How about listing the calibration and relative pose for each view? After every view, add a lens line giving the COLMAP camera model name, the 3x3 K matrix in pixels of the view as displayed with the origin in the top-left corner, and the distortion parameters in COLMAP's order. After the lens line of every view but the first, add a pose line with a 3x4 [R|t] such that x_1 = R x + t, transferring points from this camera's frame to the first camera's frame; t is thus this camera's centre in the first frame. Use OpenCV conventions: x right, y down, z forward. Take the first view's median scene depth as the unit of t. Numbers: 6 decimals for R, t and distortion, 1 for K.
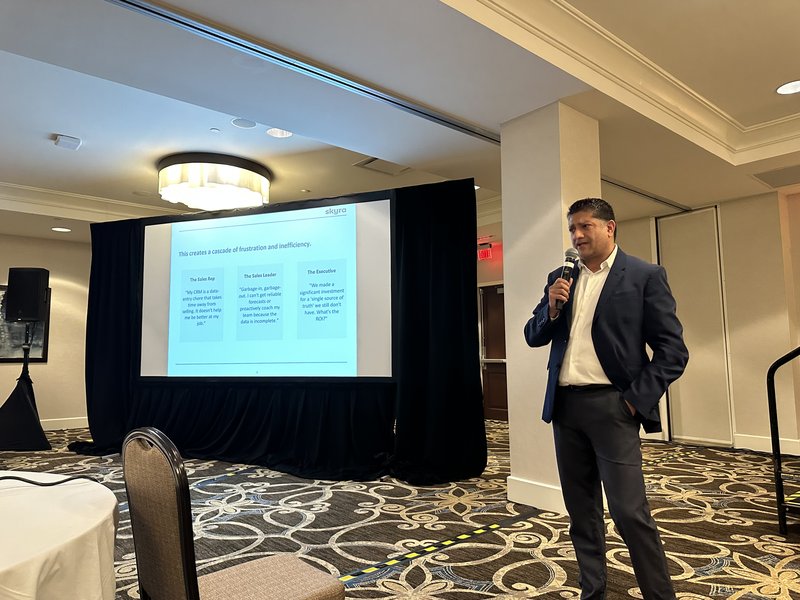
lens RADIAL K [[562.2, 0, 399.1], [0, 562.2, 296.3], [0, 0, 1]] dist [0.066743, -0.079793]
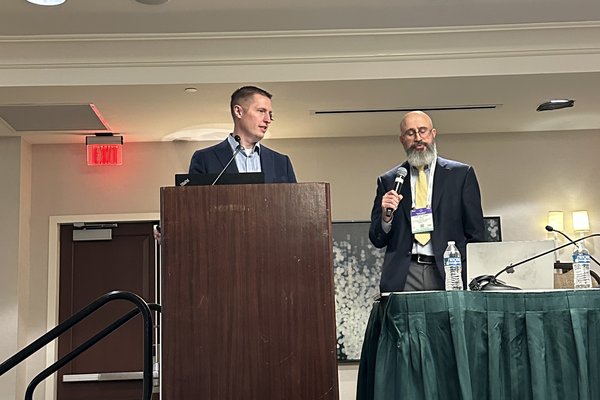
lens RADIAL K [[872.8, 0, 294.1], [0, 872.8, 201.3], [0, 0, 1]] dist [0.135412, 0.000000]
pose [[0.637616, 0.117664, 0.761315, 0.057375], [-0.053744, 0.992653, -0.108406, -0.001137], [-0.768477, 0.028205, 0.639255, 0.029514]]
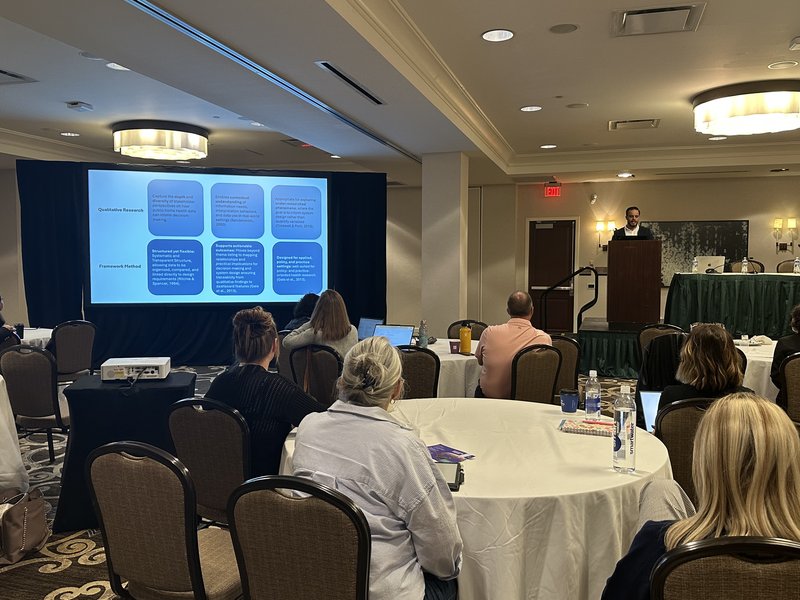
lens RADIAL K [[695.7, 0, 393.3], [0, 695.7, 302.8], [0, 0, 1]] dist [0.107750, -0.193241]
pose [[0.841389, -0.020865, 0.540028, -0.966312], [-0.065306, 0.988006, 0.139924, -0.137556], [-0.536470, -0.152997, 0.829935, -0.711474]]
